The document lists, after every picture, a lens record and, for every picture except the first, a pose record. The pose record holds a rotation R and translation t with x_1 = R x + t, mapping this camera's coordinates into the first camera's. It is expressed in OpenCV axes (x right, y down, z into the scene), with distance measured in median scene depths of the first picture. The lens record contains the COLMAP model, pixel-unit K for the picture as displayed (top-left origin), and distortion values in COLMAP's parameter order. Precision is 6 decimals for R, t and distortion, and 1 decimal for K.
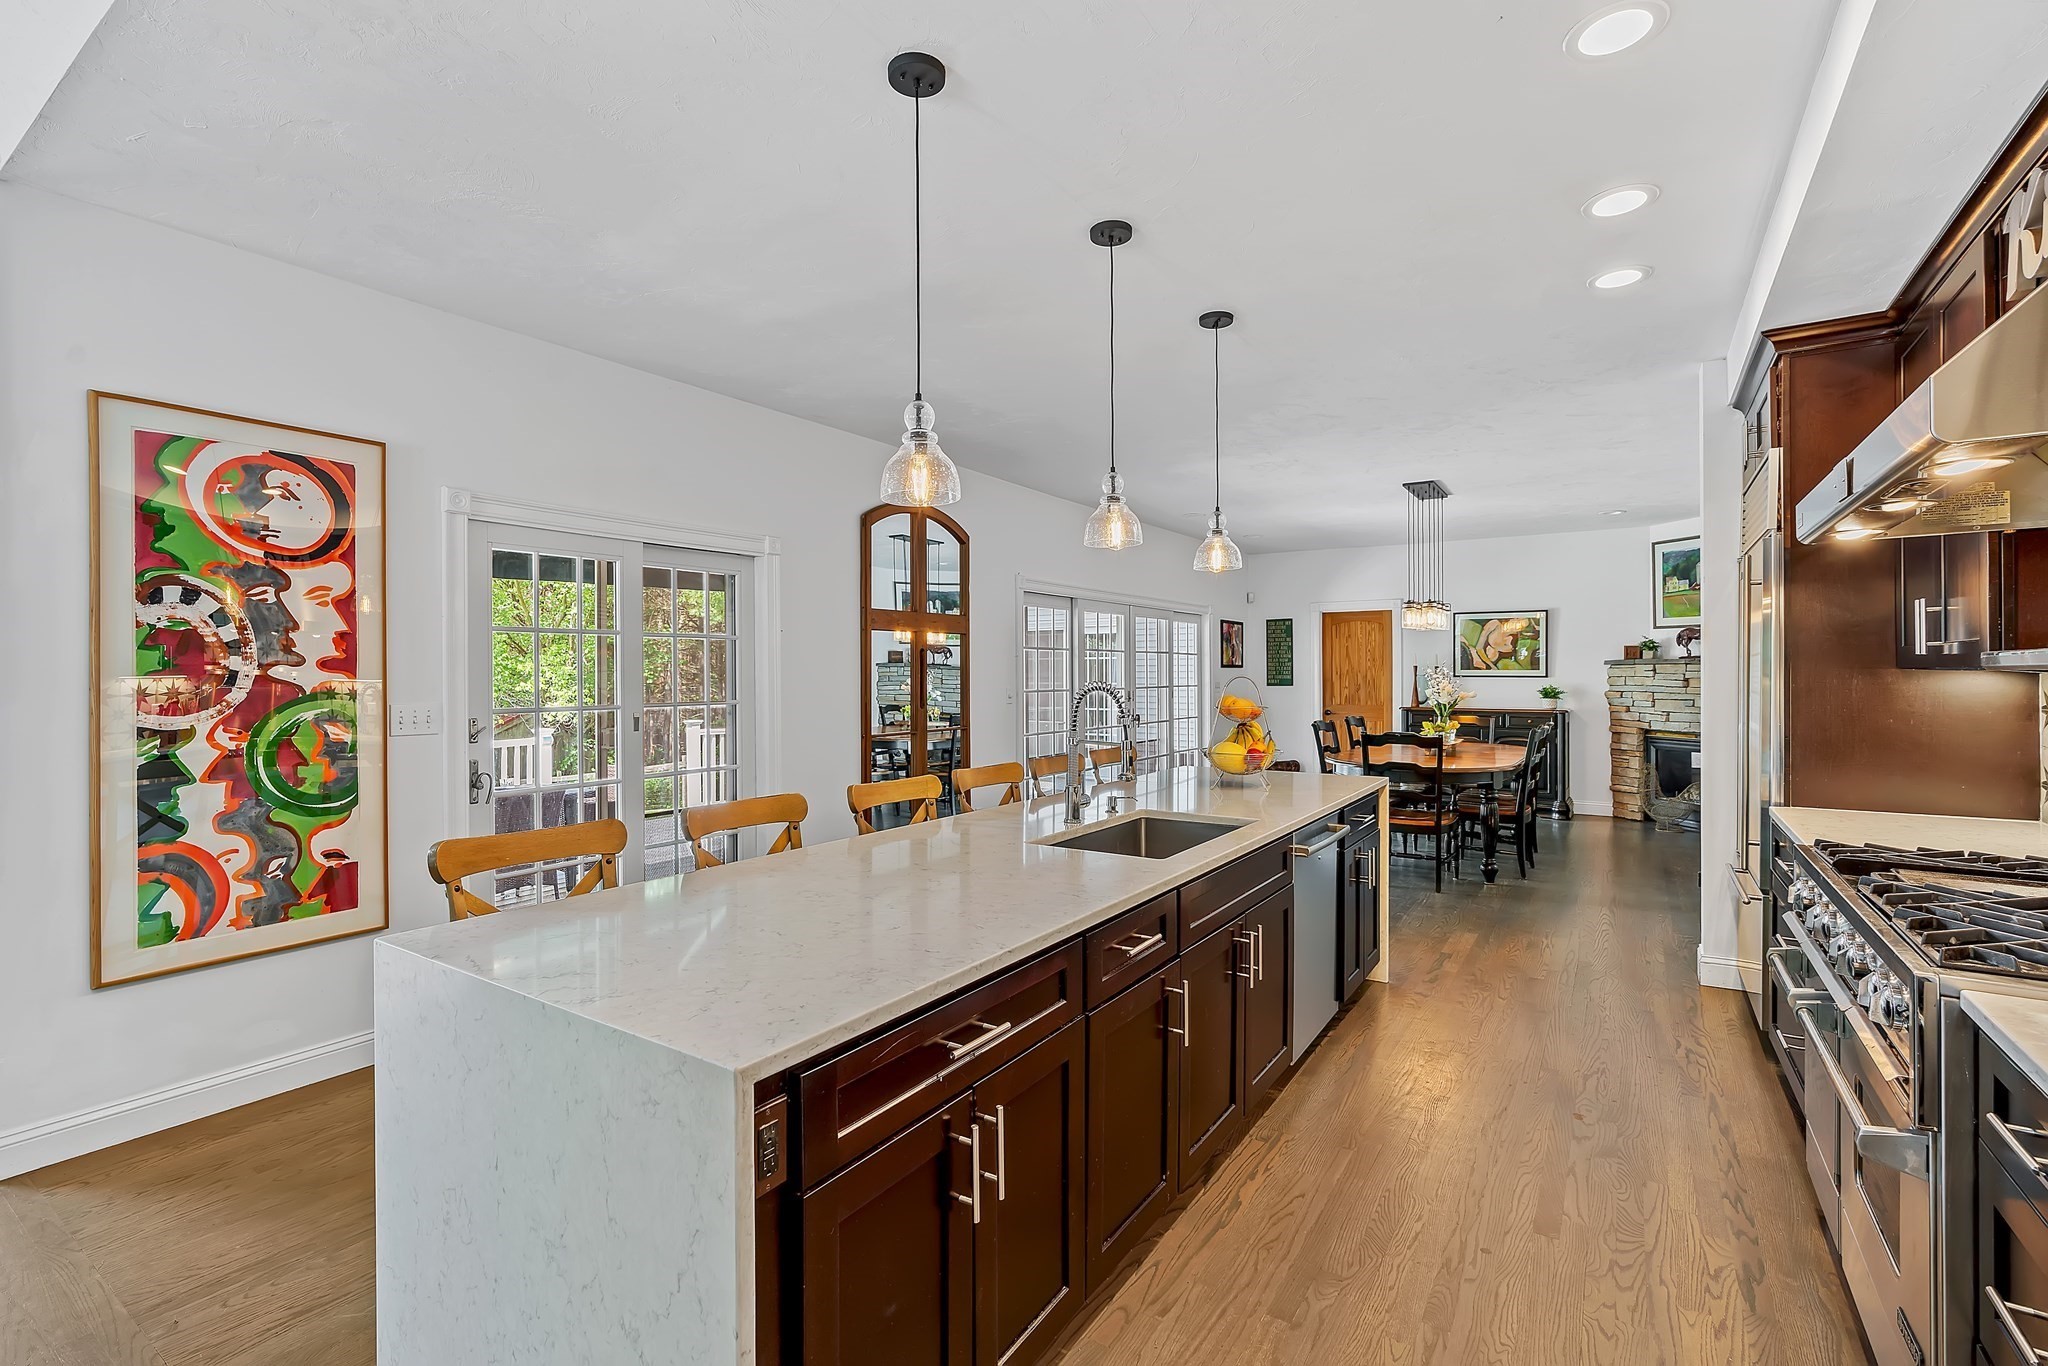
lens RADIAL K [[918.8, 0, 1023.2], [0, 918.8, 679.6], [0, 0, 1]] dist [0.002004, 0.000071]
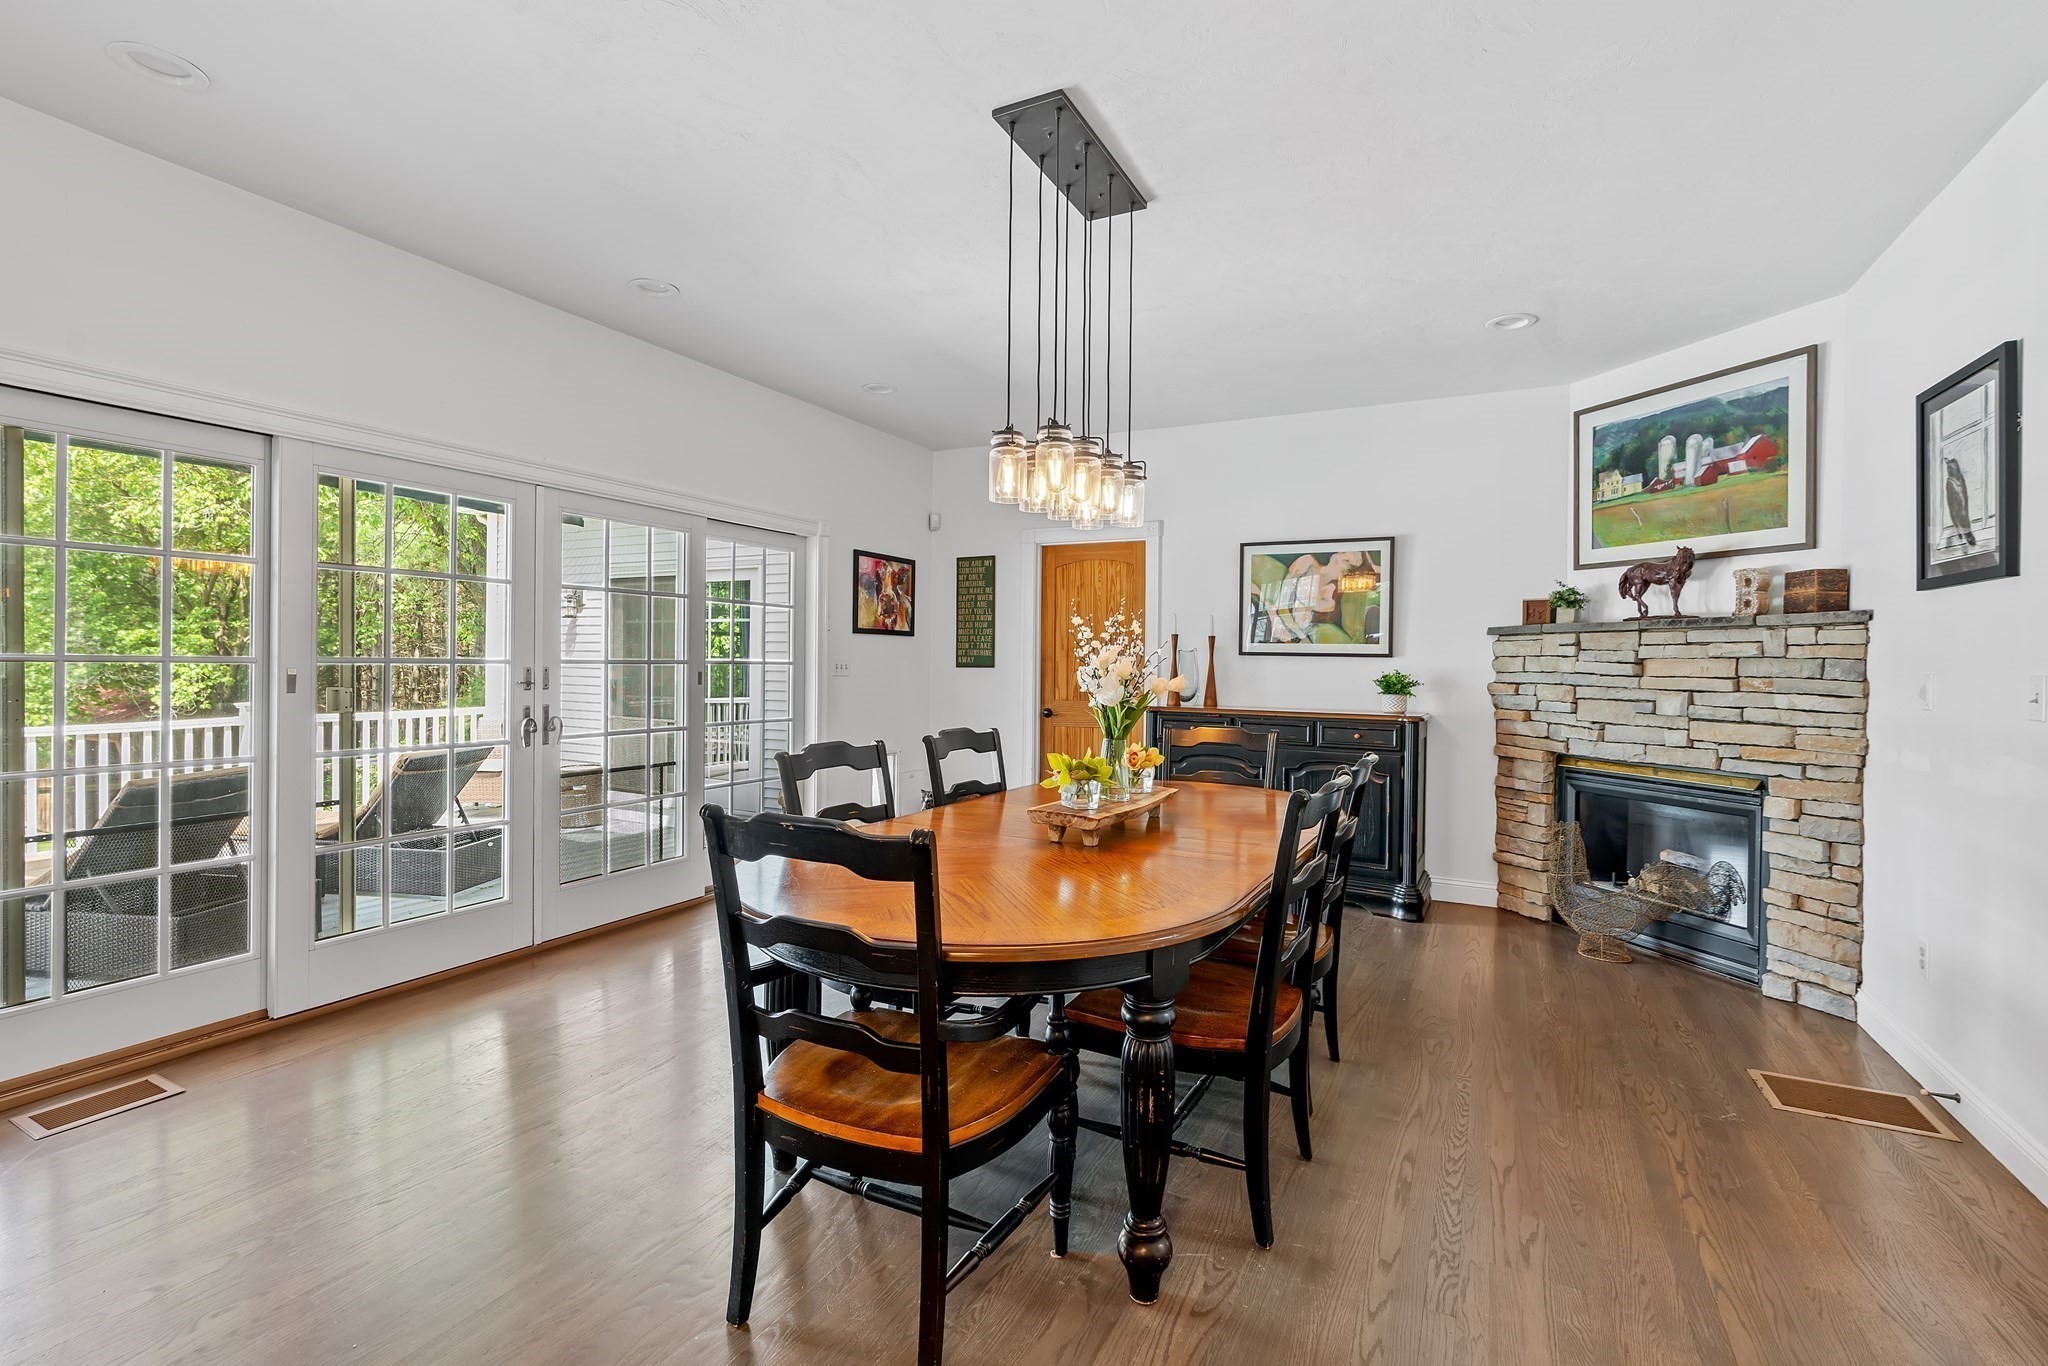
lens RADIAL K [[918.8, 0, 1022.2], [0, 918.8, 675.1], [0, 0, 1]] dist [0.002004, 0.000071]
pose [[0.993956, 0.016946, 0.108463, 0.299747], [-0.017280, 0.999848, 0.002135, 0.011913], [-0.108410, -0.003997, 0.994098, 0.490241]]
